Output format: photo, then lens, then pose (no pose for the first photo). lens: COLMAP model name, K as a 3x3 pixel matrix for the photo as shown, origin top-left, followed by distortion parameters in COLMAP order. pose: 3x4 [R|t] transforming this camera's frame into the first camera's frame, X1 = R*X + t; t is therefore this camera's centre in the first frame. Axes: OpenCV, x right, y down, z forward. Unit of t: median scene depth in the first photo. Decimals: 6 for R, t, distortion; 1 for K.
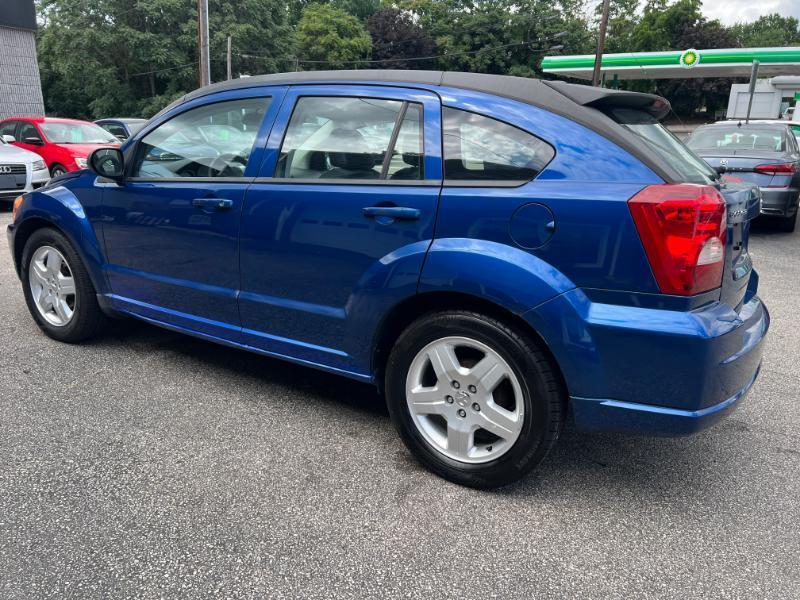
lens RADIAL K [[601.5, 0, 405.5], [0, 601.5, 301.2], [0, 0, 1]] dist [0.052182, -0.060375]
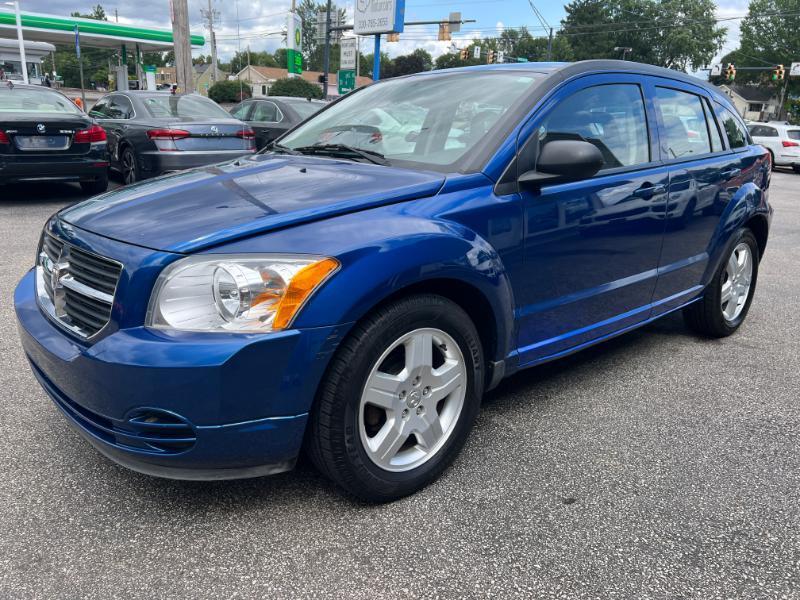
lens RADIAL K [[602.2, 0, 399.0], [0, 602.2, 295.6], [0, 0, 1]] dist [0.052490, -0.061596]
pose [[0.280837, -0.280953, 0.917712, -0.087981], [0.231402, 0.947807, 0.219352, -0.019633], [-0.931442, 0.150758, 0.331192, 0.068142]]
